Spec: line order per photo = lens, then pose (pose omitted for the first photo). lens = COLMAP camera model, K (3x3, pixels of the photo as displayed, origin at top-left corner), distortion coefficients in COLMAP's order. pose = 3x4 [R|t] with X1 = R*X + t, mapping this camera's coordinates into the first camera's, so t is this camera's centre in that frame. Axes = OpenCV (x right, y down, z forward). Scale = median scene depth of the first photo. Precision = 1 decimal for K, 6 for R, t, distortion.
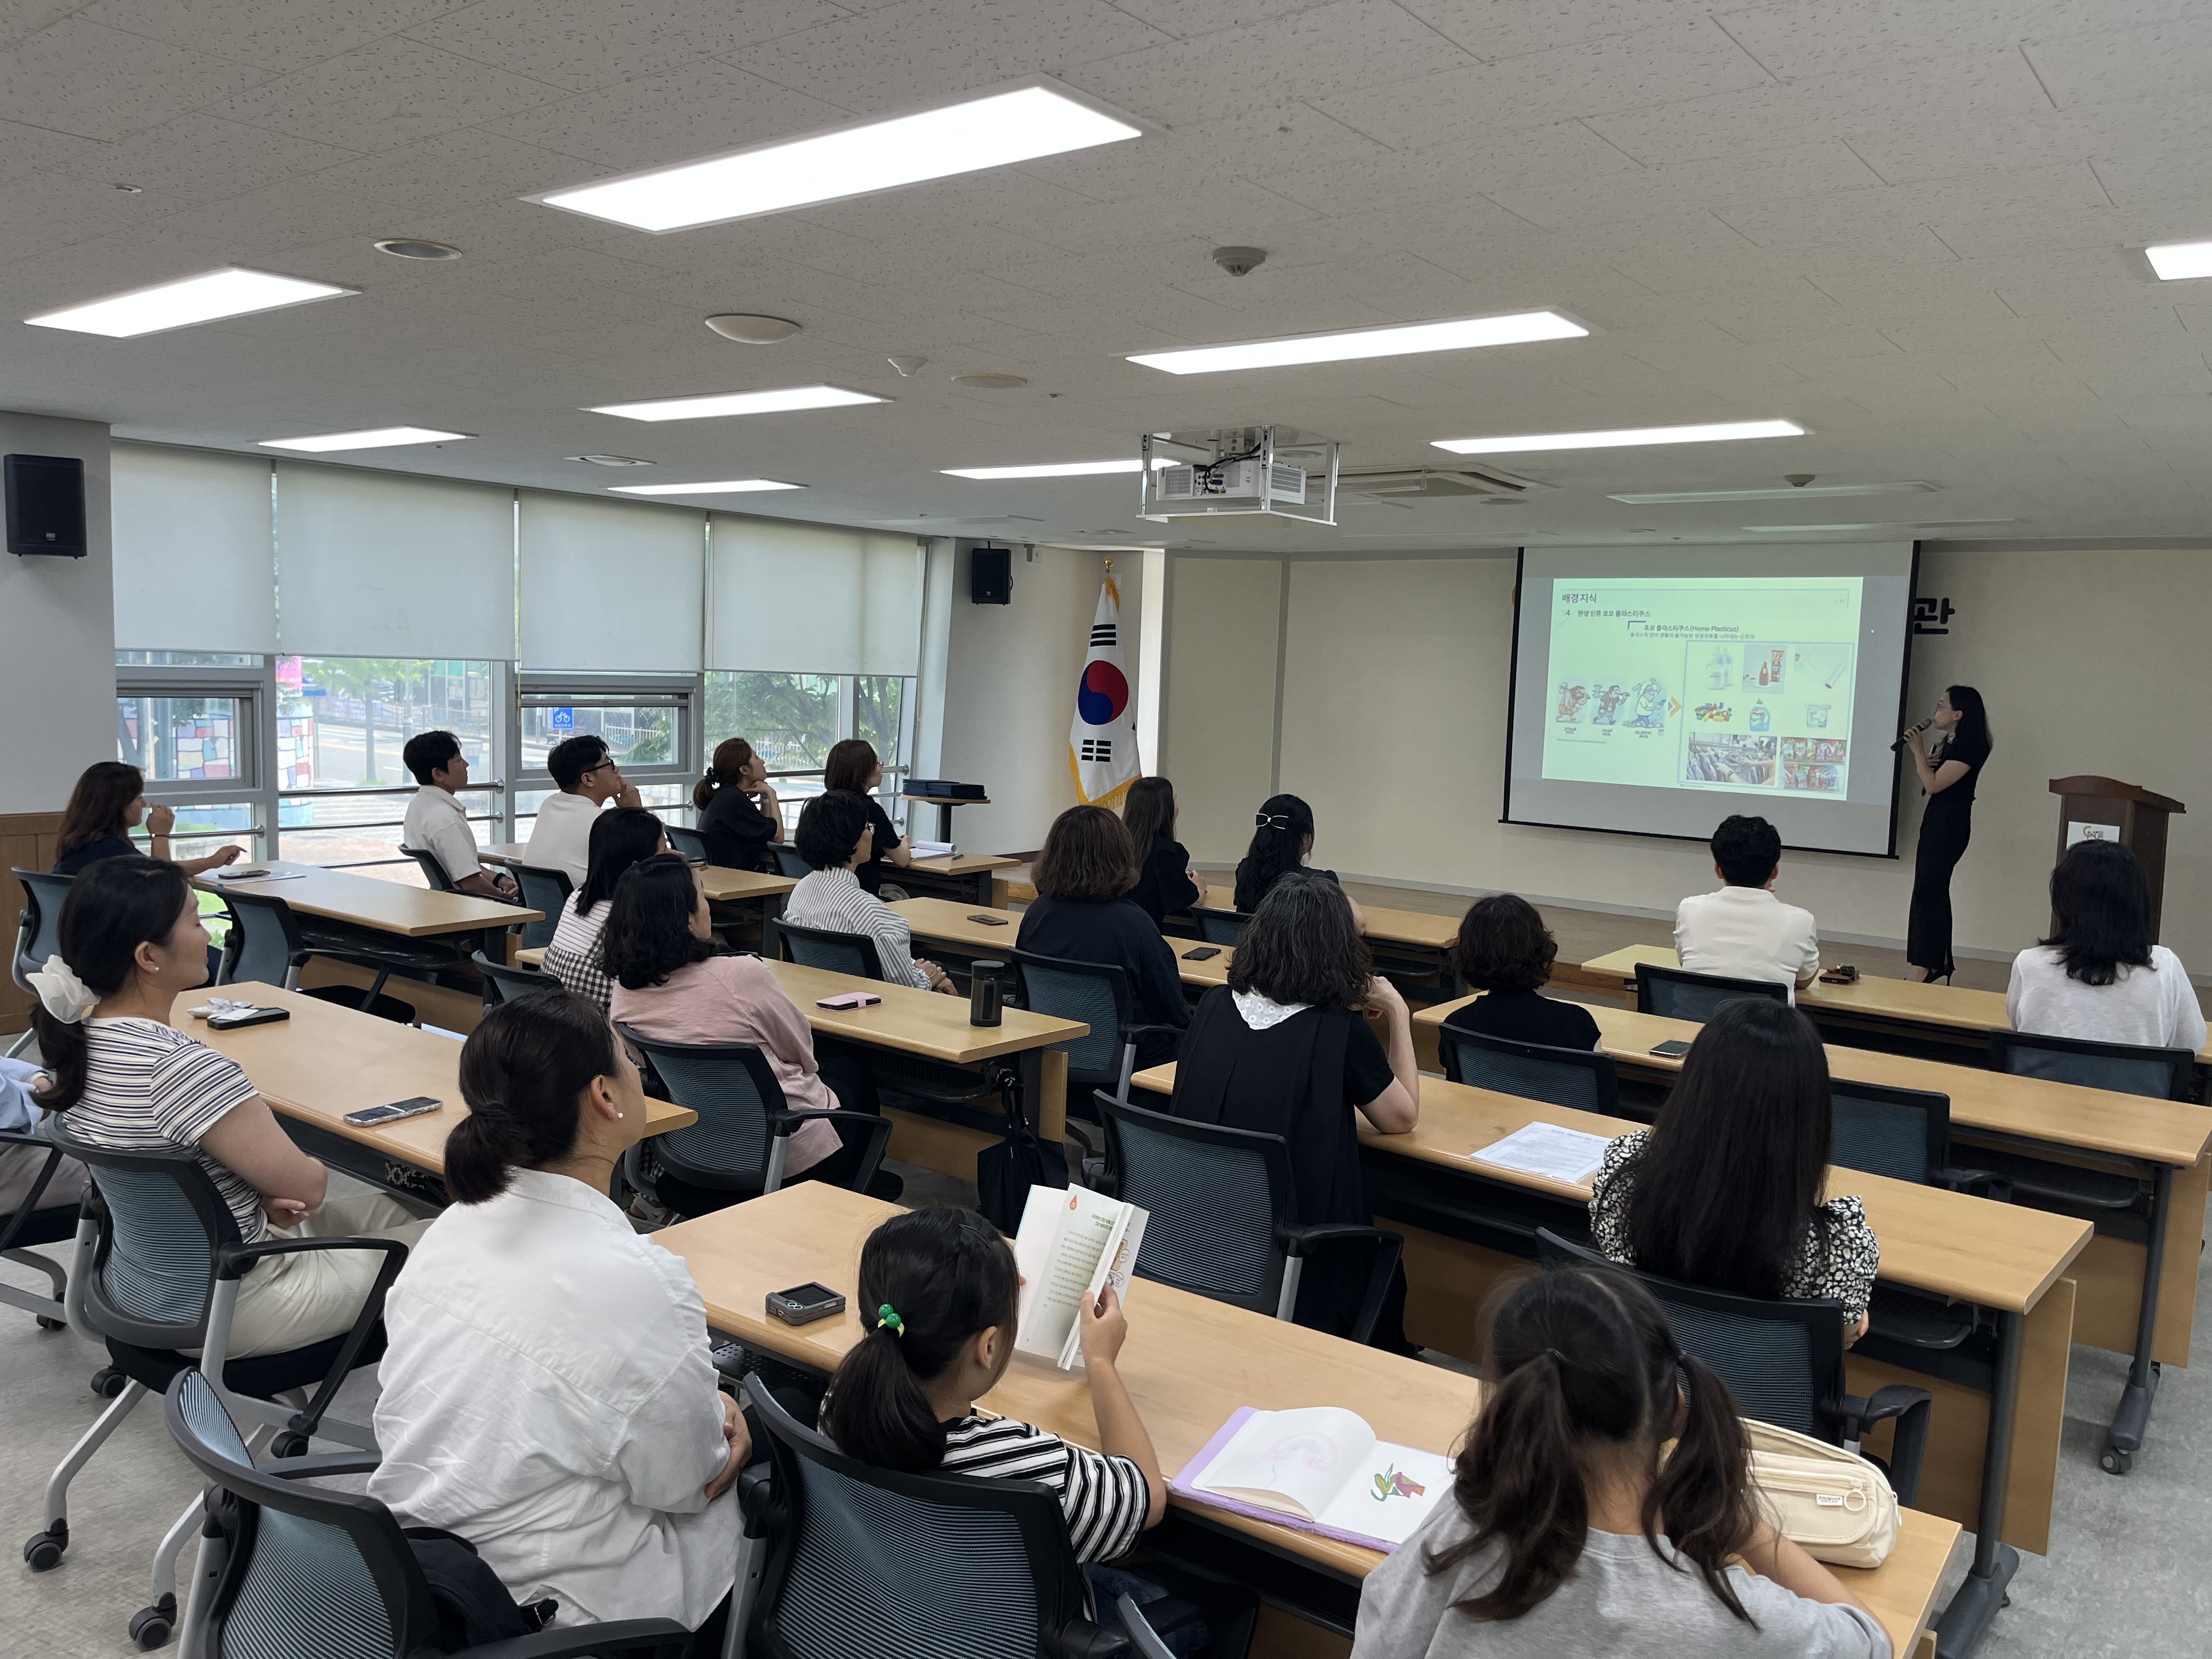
lens RADIAL K [[1664.0, 0, 1107.6], [0, 1664.0, 823.4], [0, 0, 1]] dist [0.029497, 0.000141]
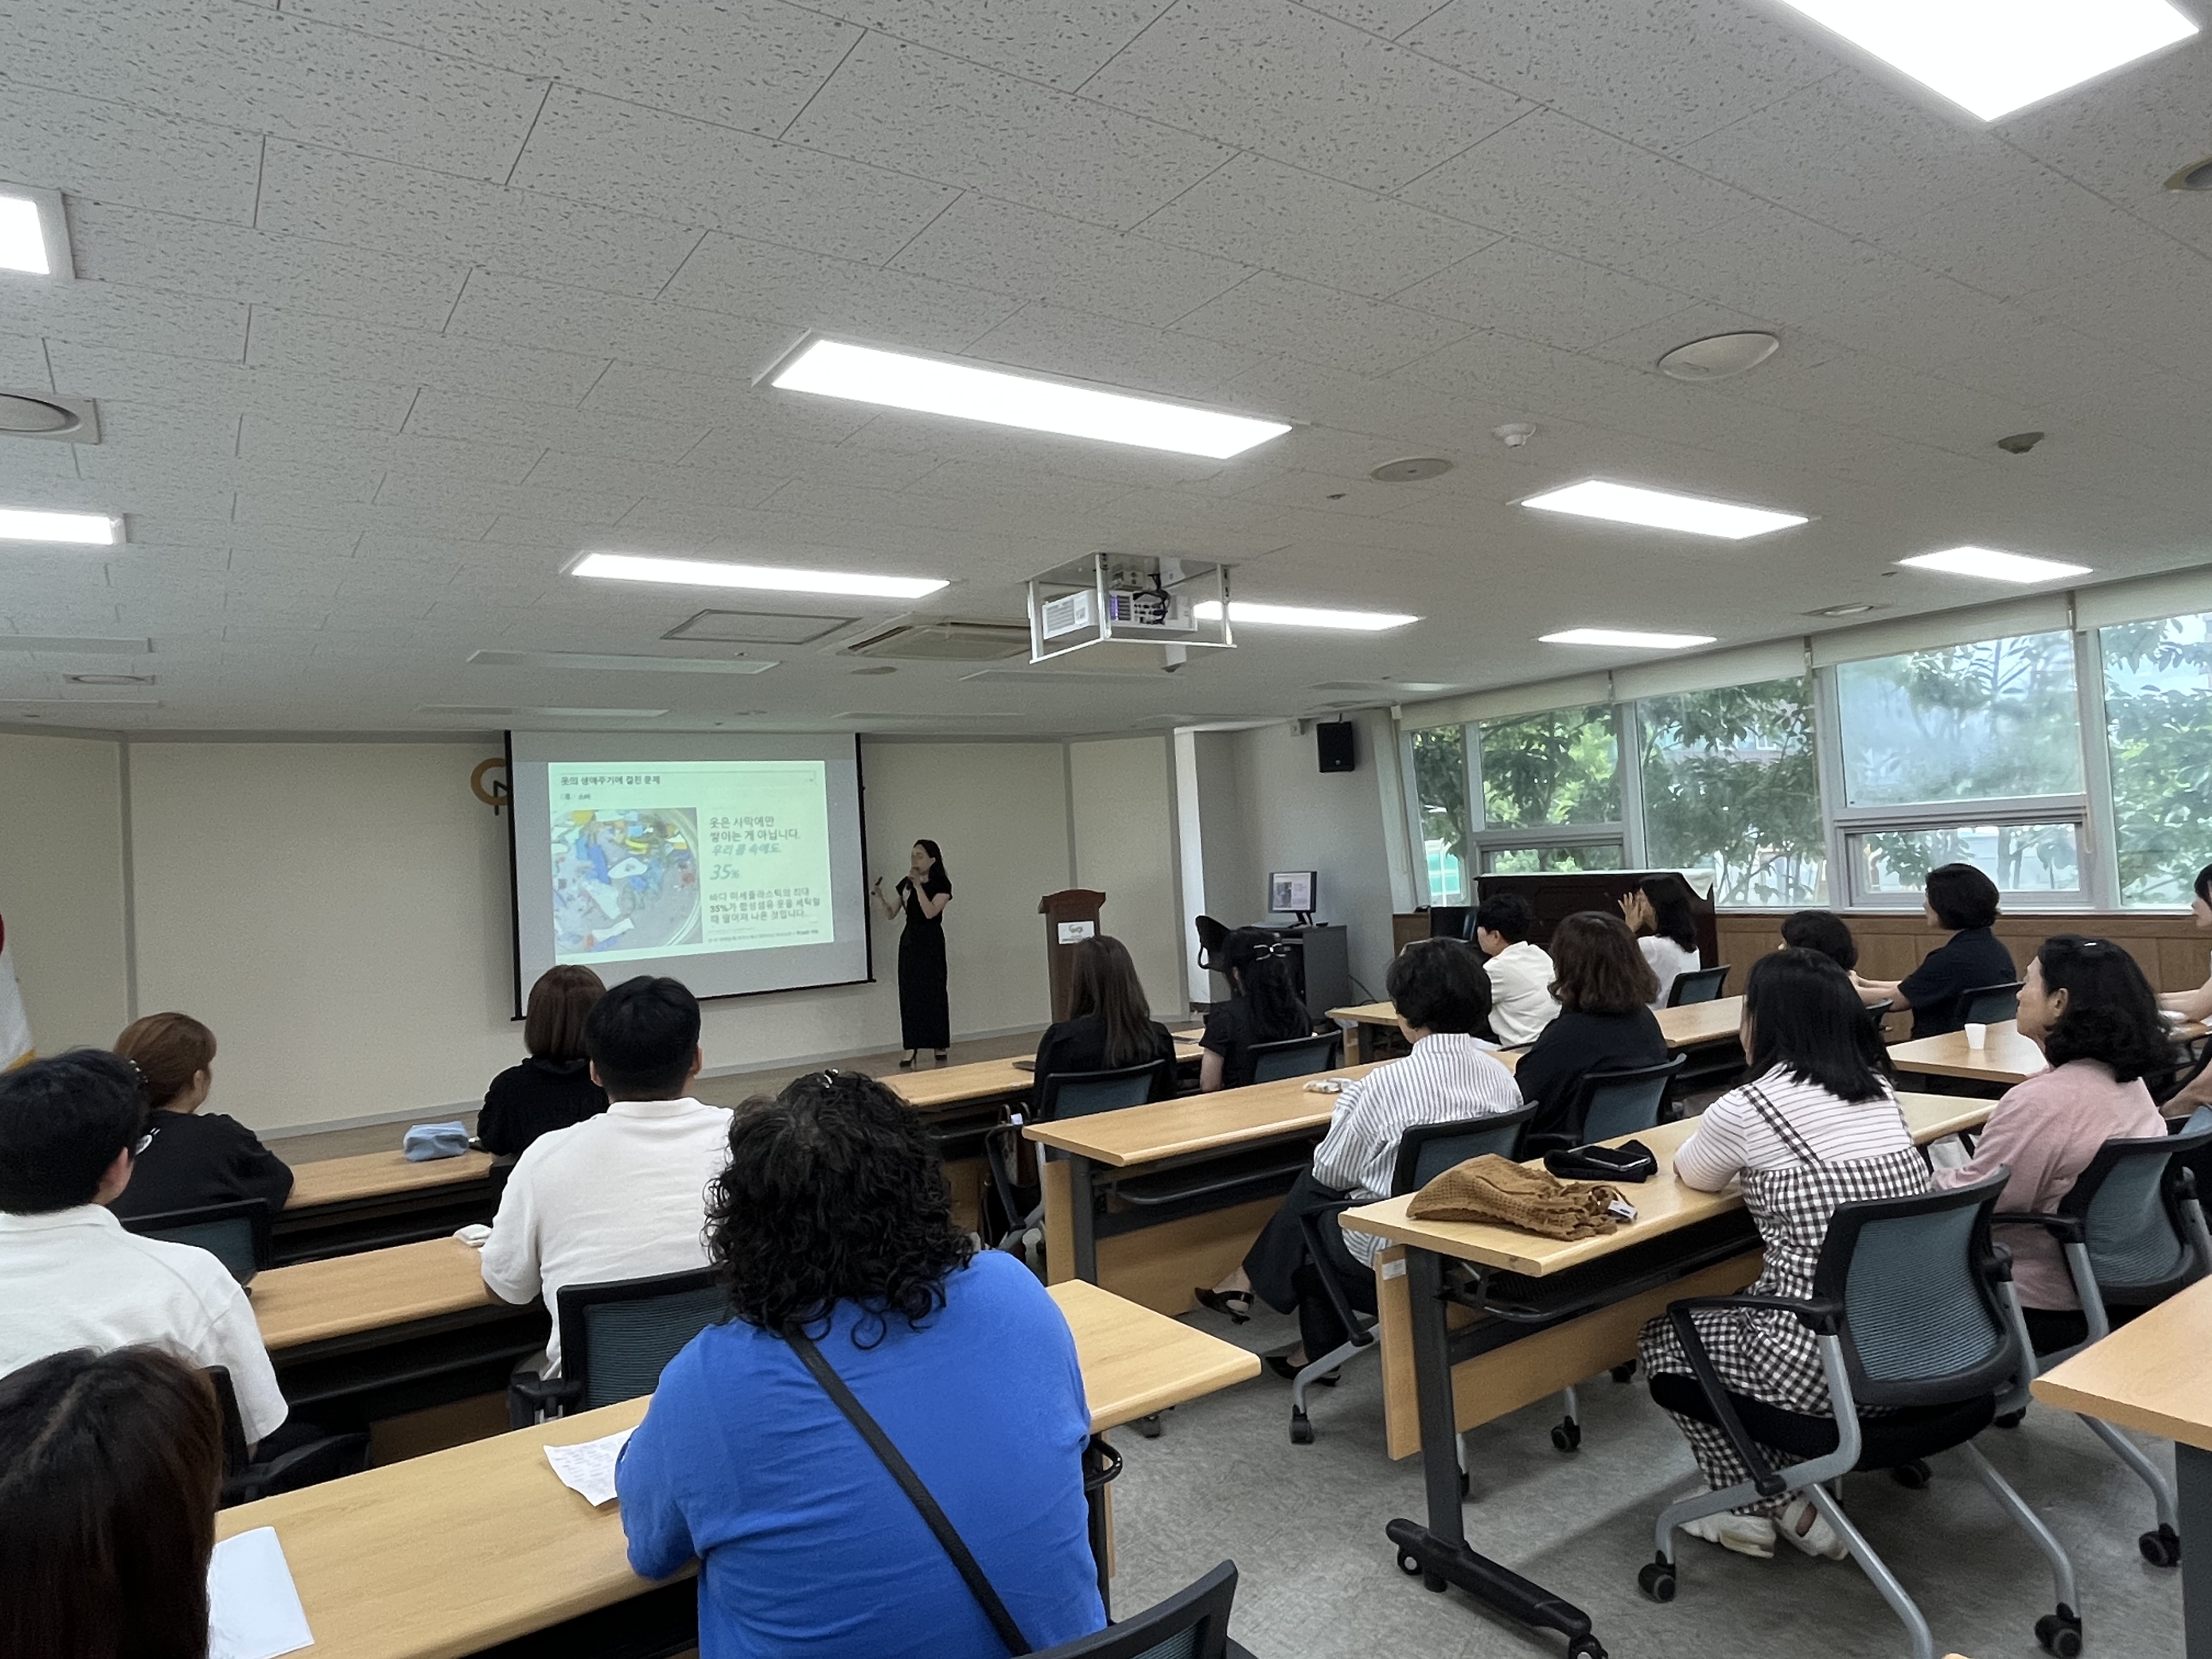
lens RADIAL K [[1338.0, 0, 1097.7], [0, 1338.0, 824.2], [0, 0, 1]] dist [0.007597, 0.002388]
pose [[0.308729, -0.027692, 0.950747, -0.386009], [0.159672, 0.986900, -0.023104, -0.040843], [-0.937652, 0.158940, 0.309107, 0.459221]]
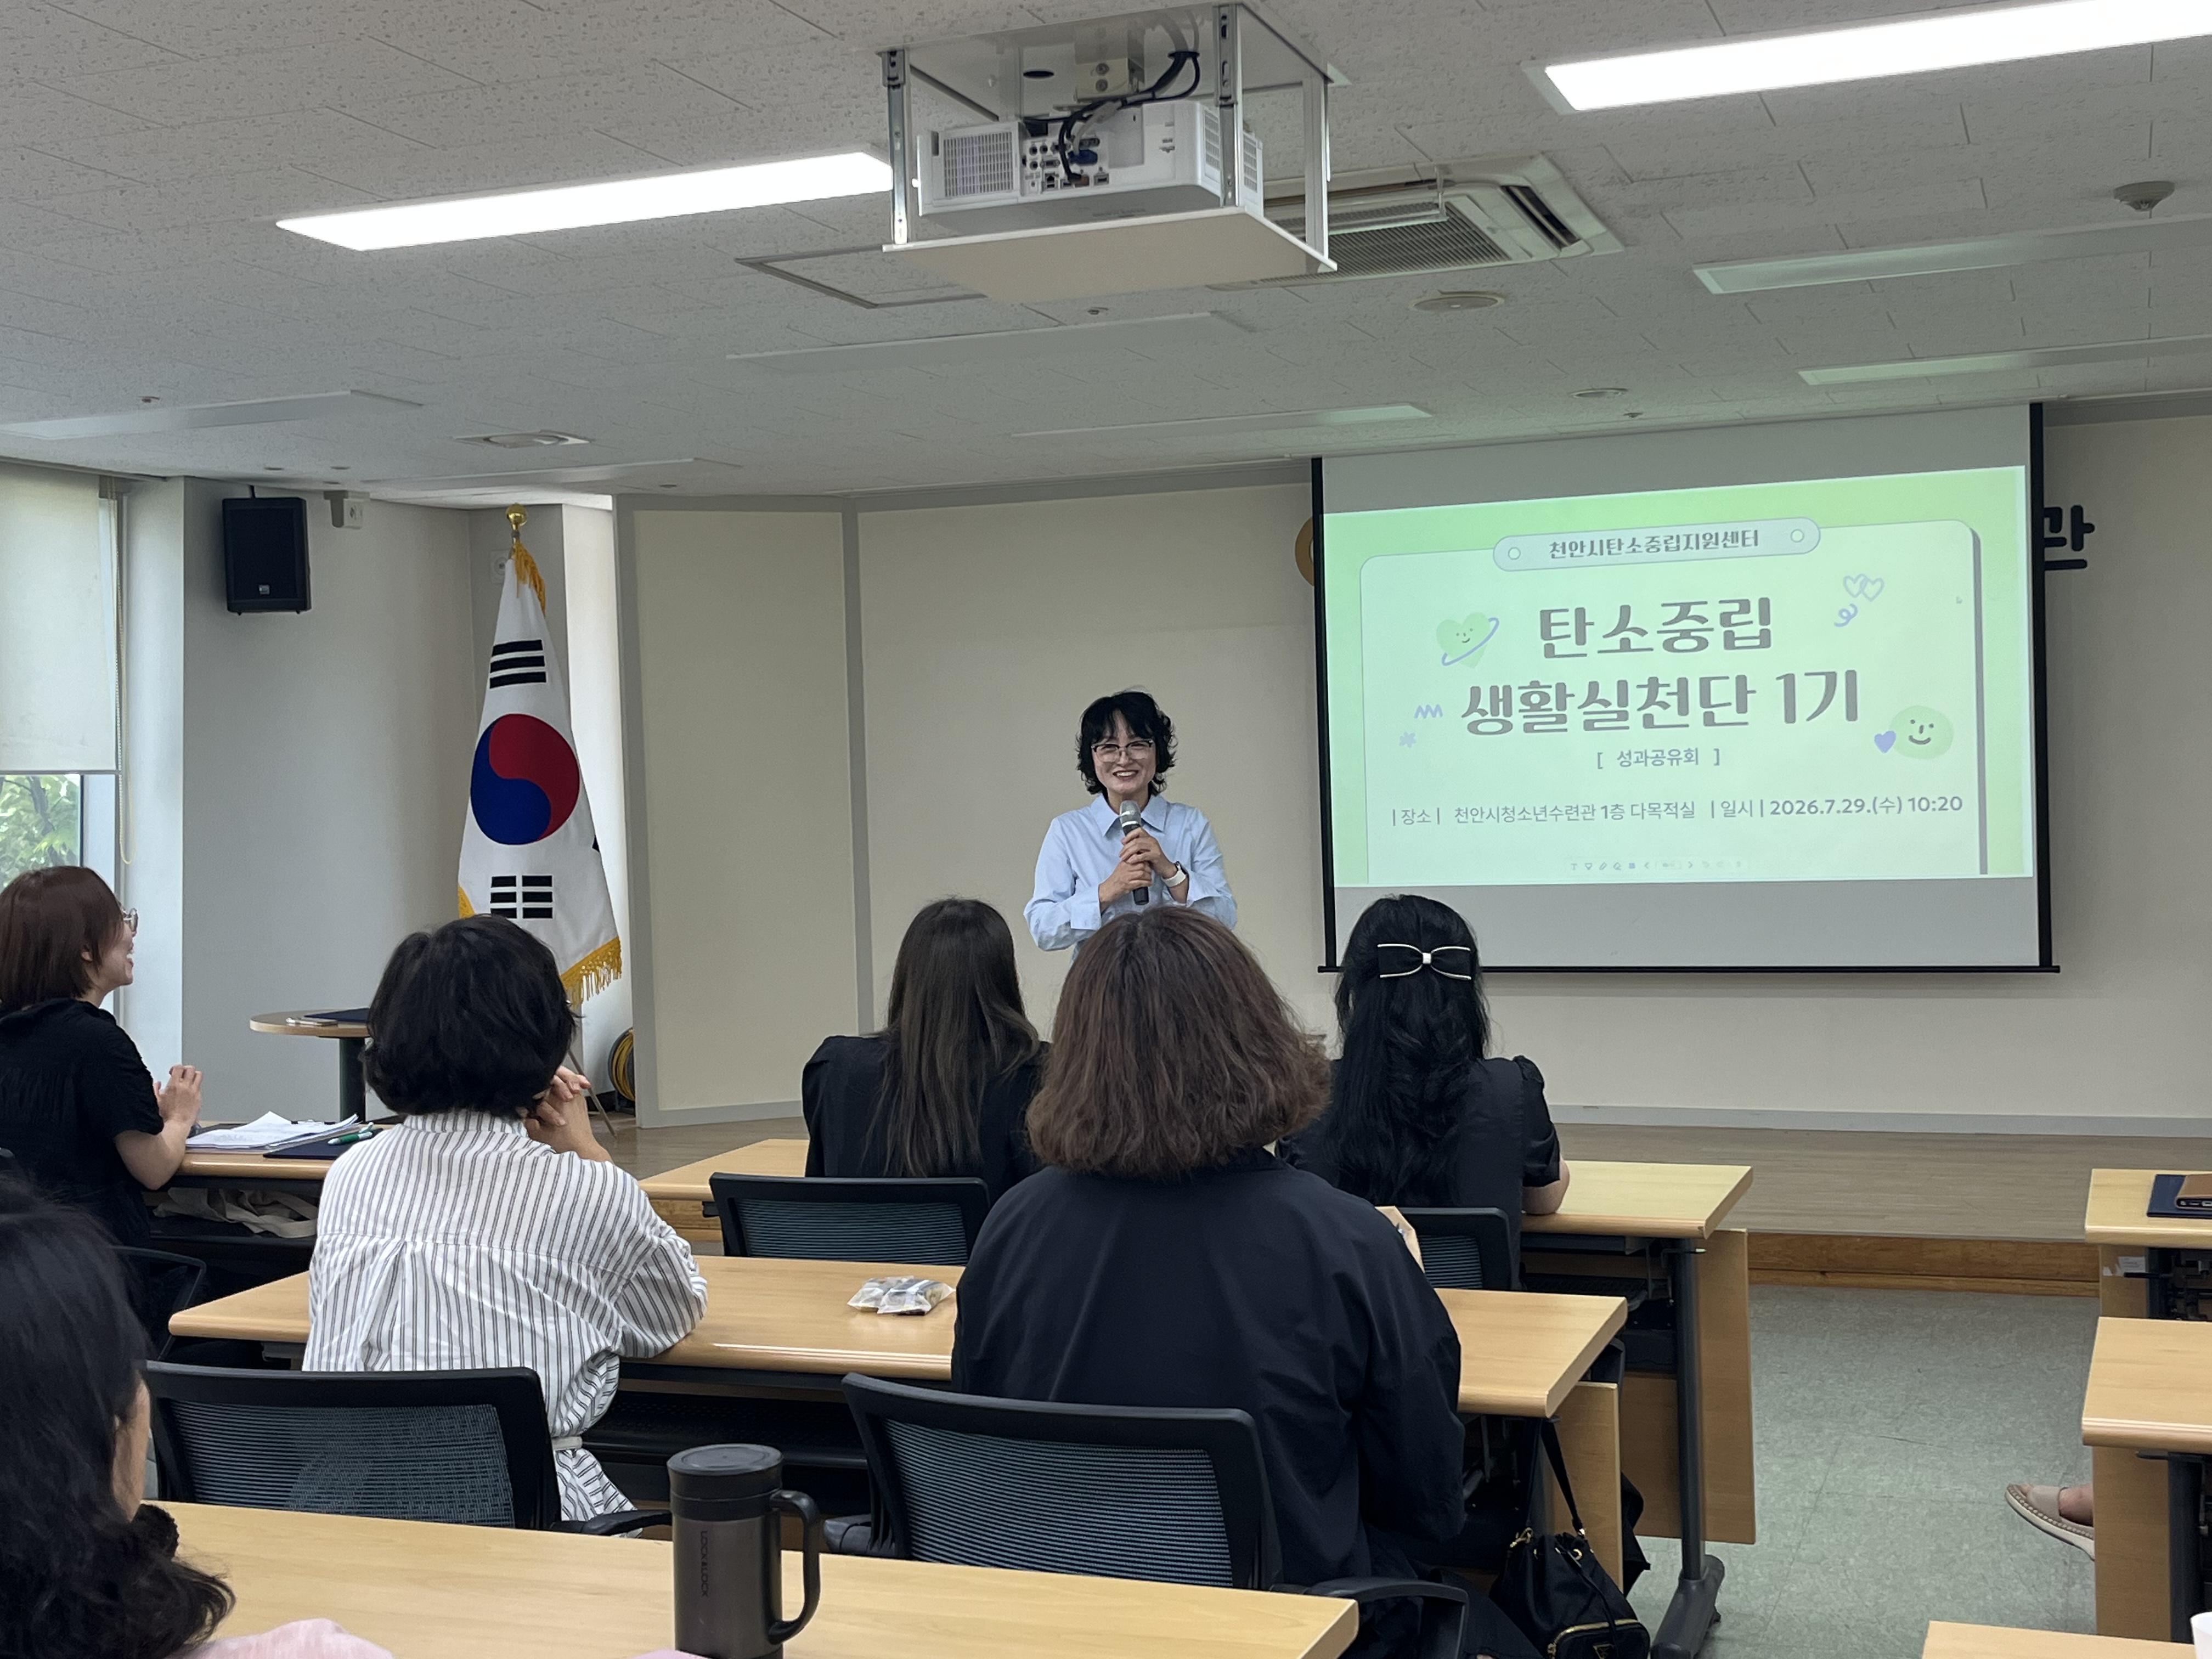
lens RADIAL K [[2677.5, 0, 1116.7], [0, 2677.5, 846.8], [0, 0, 1]] dist [0.055878, 0.000000]
pose [[0.953452, -0.069262, 0.293483, -0.076496], [0.090081, 0.994244, -0.058007, 0.003519], [-0.287776, 0.081744, 0.954203, 0.208891]]
